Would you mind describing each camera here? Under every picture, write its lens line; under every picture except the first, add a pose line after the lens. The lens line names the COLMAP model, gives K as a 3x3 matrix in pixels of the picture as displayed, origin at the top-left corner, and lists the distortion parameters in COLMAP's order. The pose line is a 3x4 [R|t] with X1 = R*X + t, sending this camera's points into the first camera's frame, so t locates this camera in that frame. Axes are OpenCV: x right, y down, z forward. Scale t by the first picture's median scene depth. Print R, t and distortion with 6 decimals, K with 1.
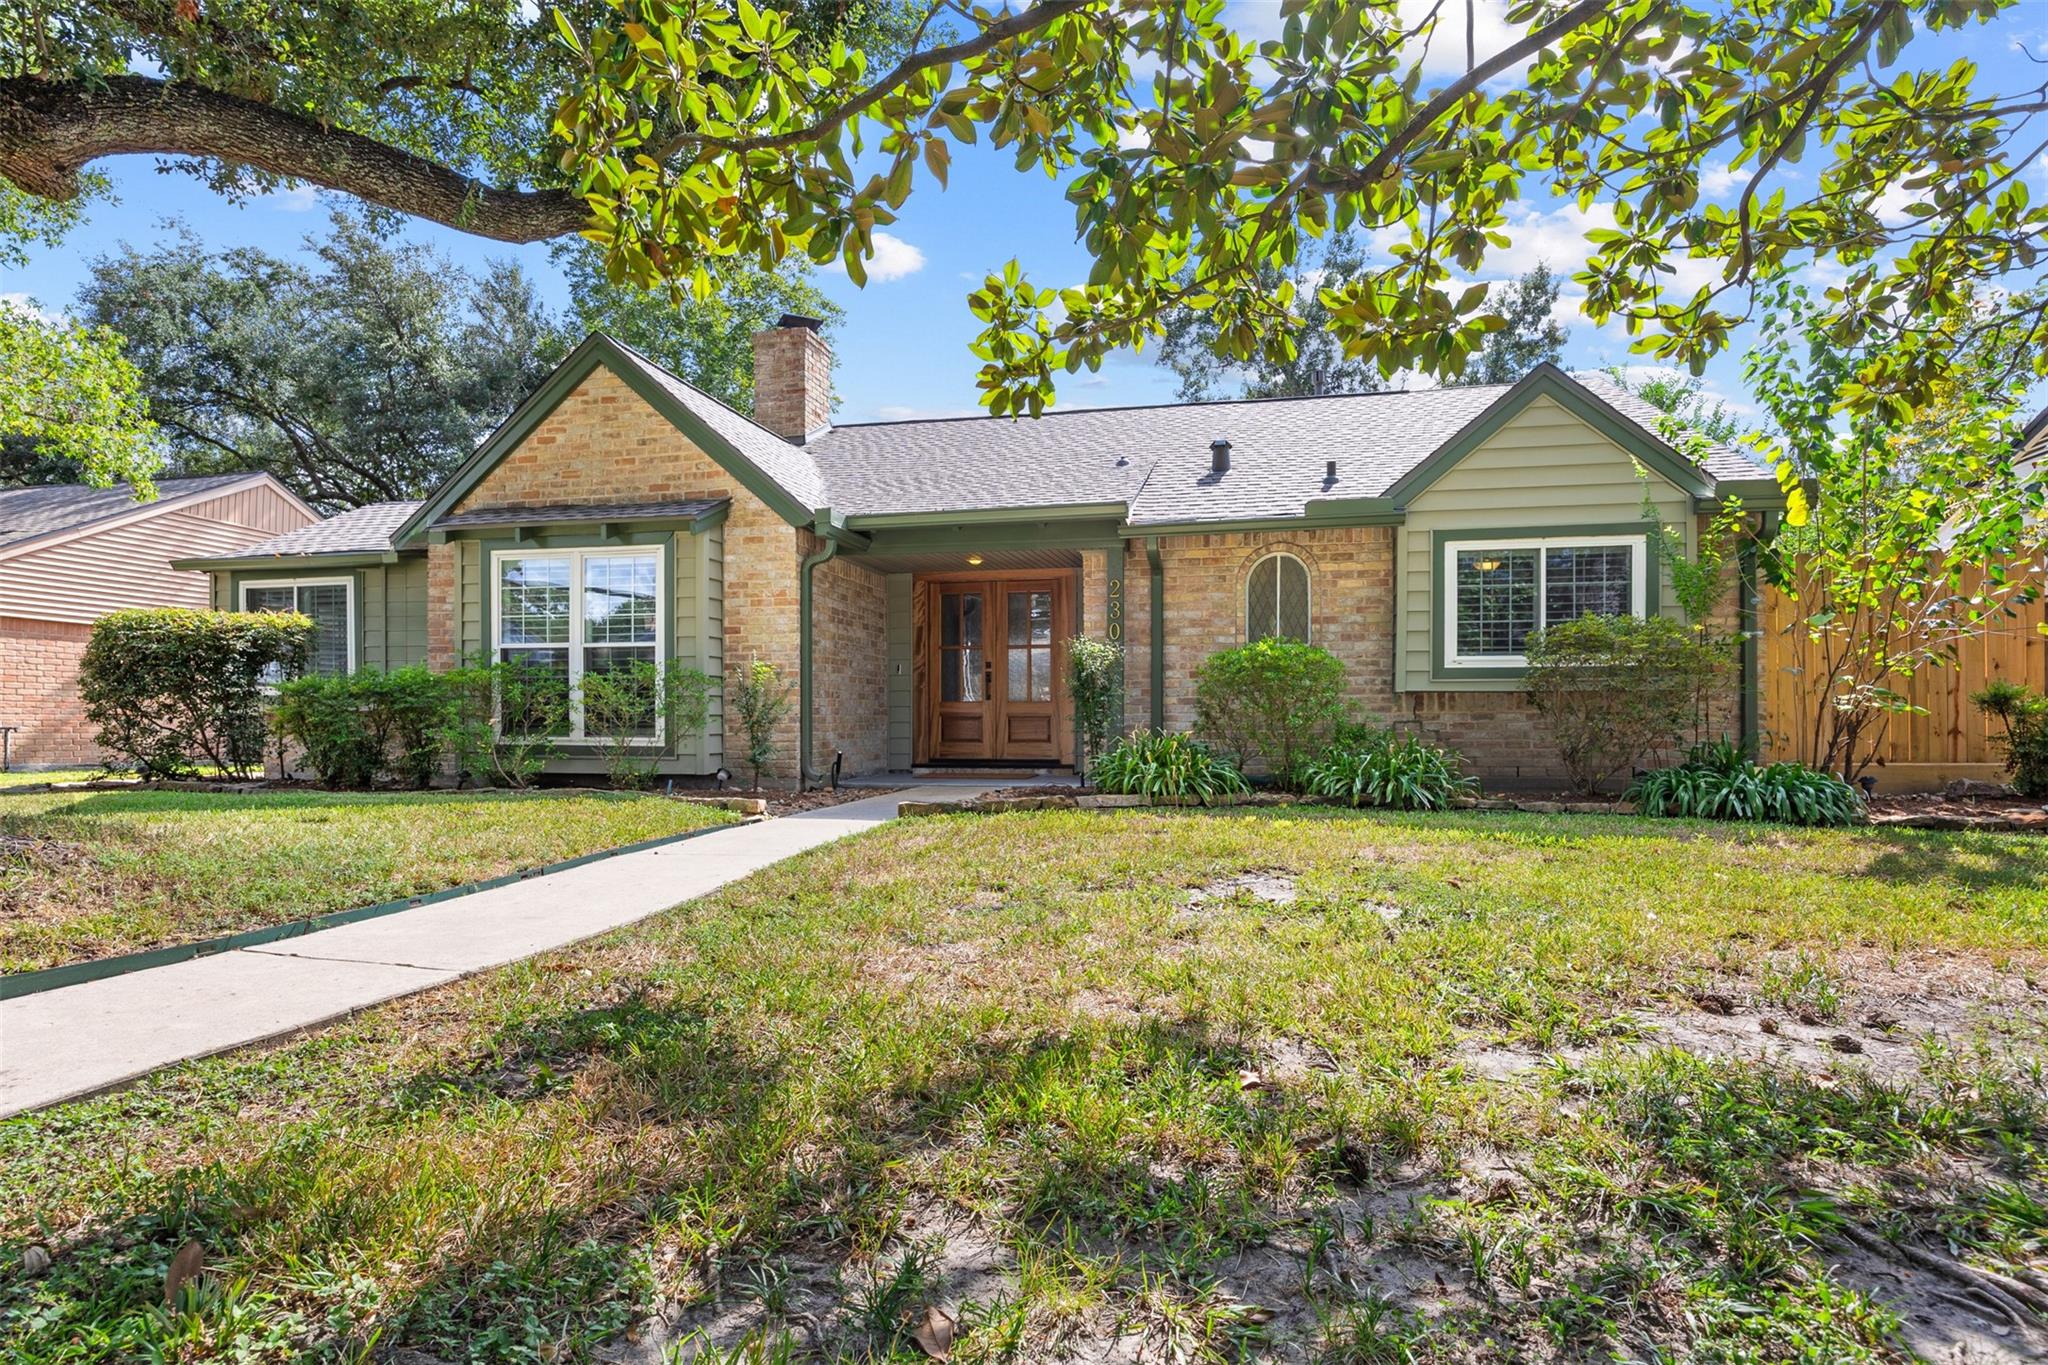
lens RADIAL K [[1065.8, 0, 1028.4], [0, 1065.8, 763.3], [0, 0, 1]] dist [-0.003990, -0.000083]
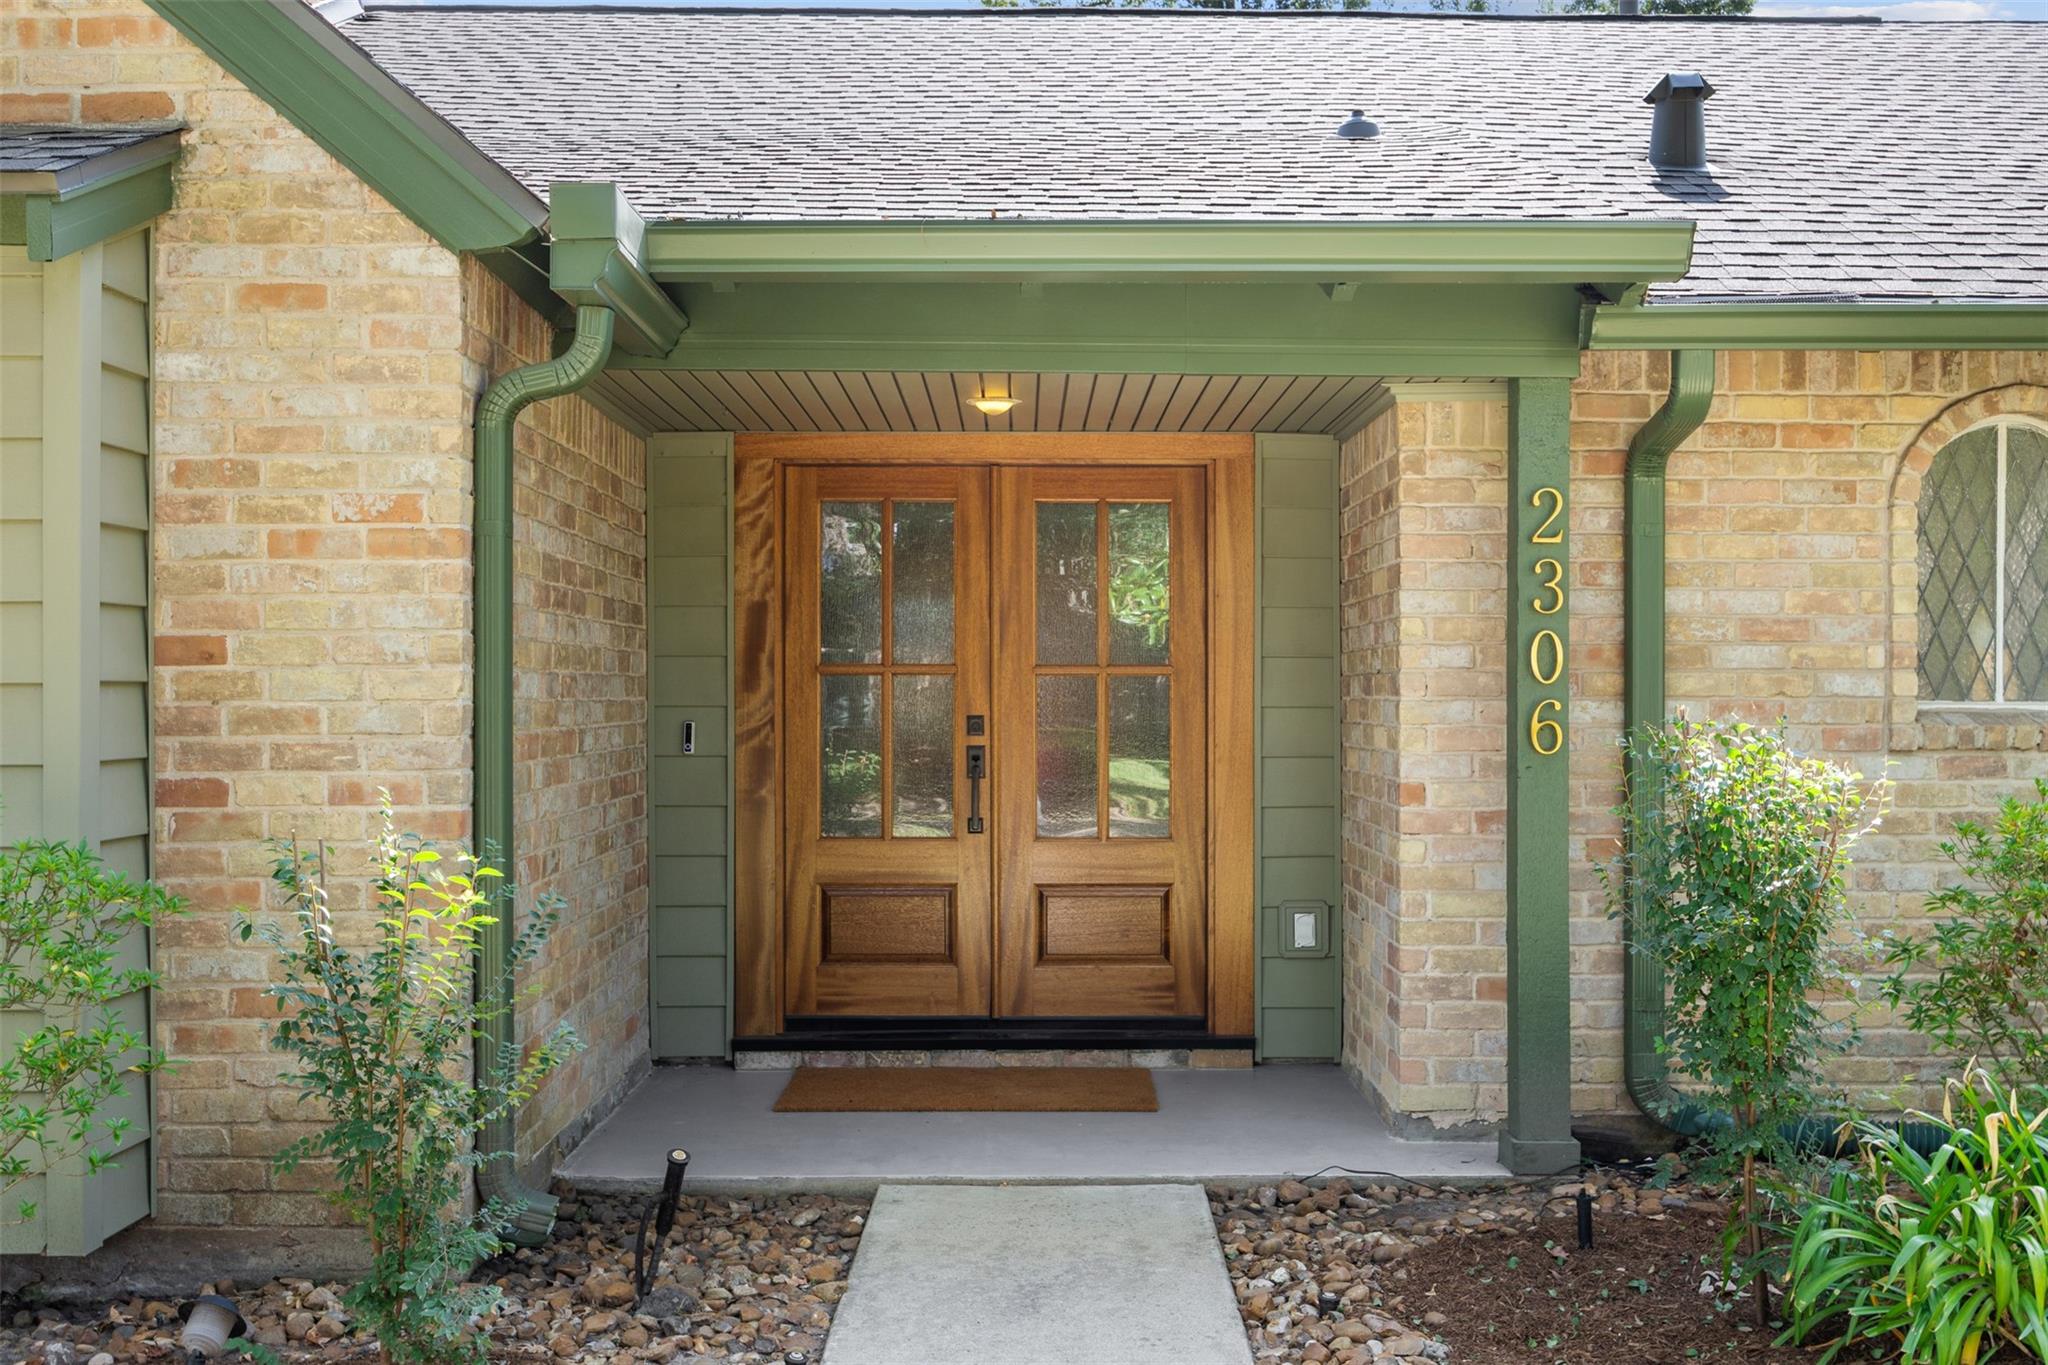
lens RADIAL K [[1986.2, 0, 1025.7], [0, 1986.2, 755.9], [0, 0, 1]] dist [-0.026303, 0.003924]
pose [[0.974136, -0.005313, 0.225901, -0.185360], [0.006702, 0.999963, -0.005384, -0.093325], [-0.225864, 0.006758, 0.974135, 0.485031]]
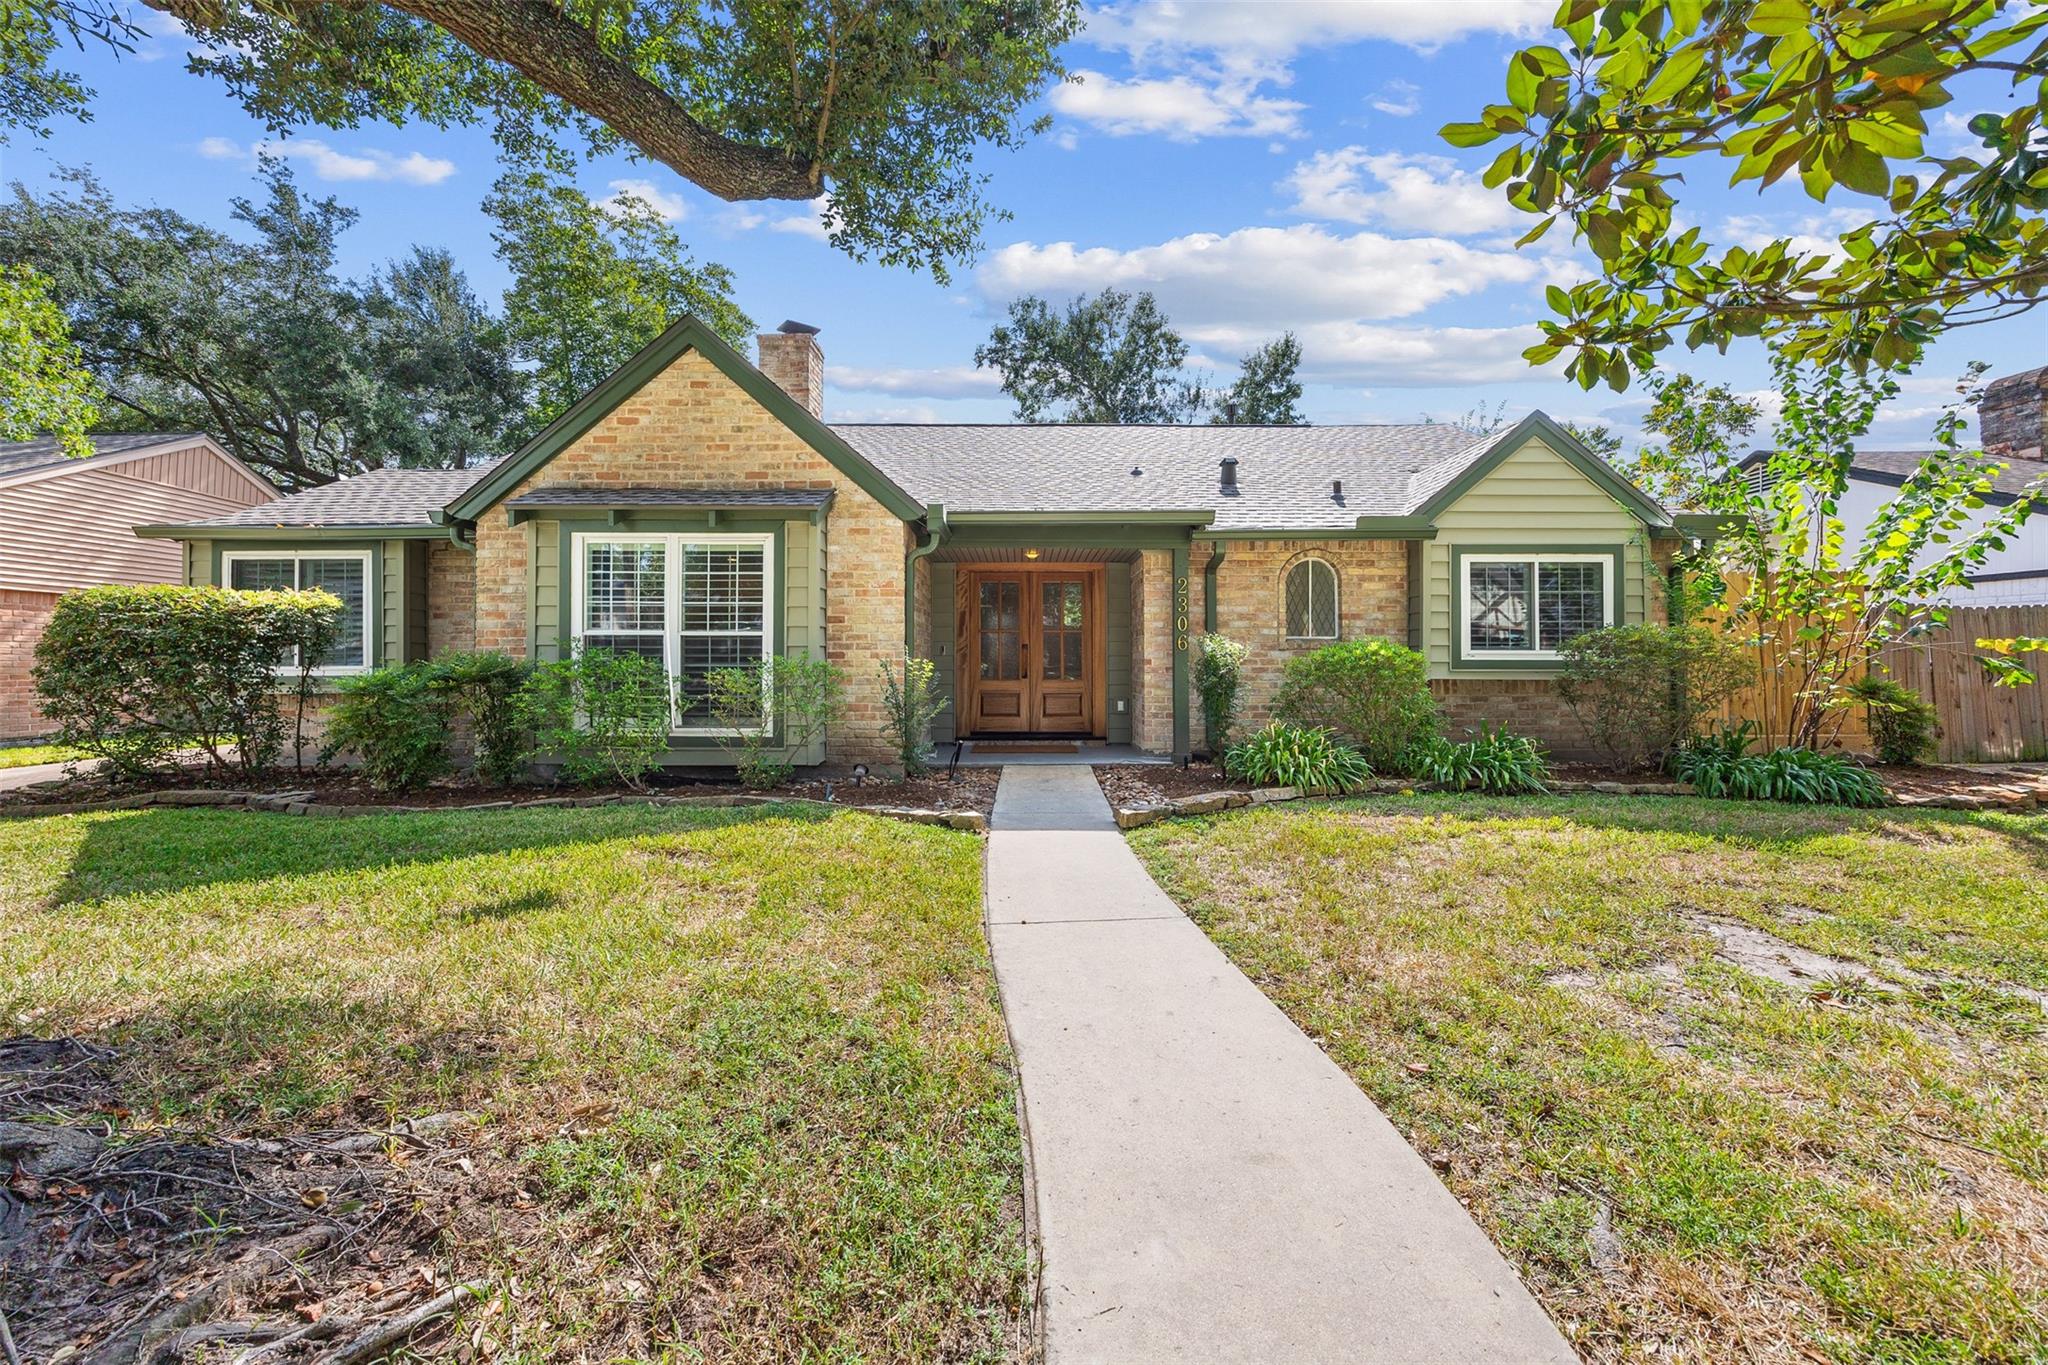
lens RADIAL K [[813.1, 0, 1016.8], [0, 813.1, 675.9], [0, 0, 1]] dist [-0.002165, -0.000430]
pose [[0.976373, -0.003592, 0.216063, -0.269446], [0.008061, 0.999771, -0.019805, -0.053143], [-0.215942, 0.021079, 0.976179, 0.203820]]
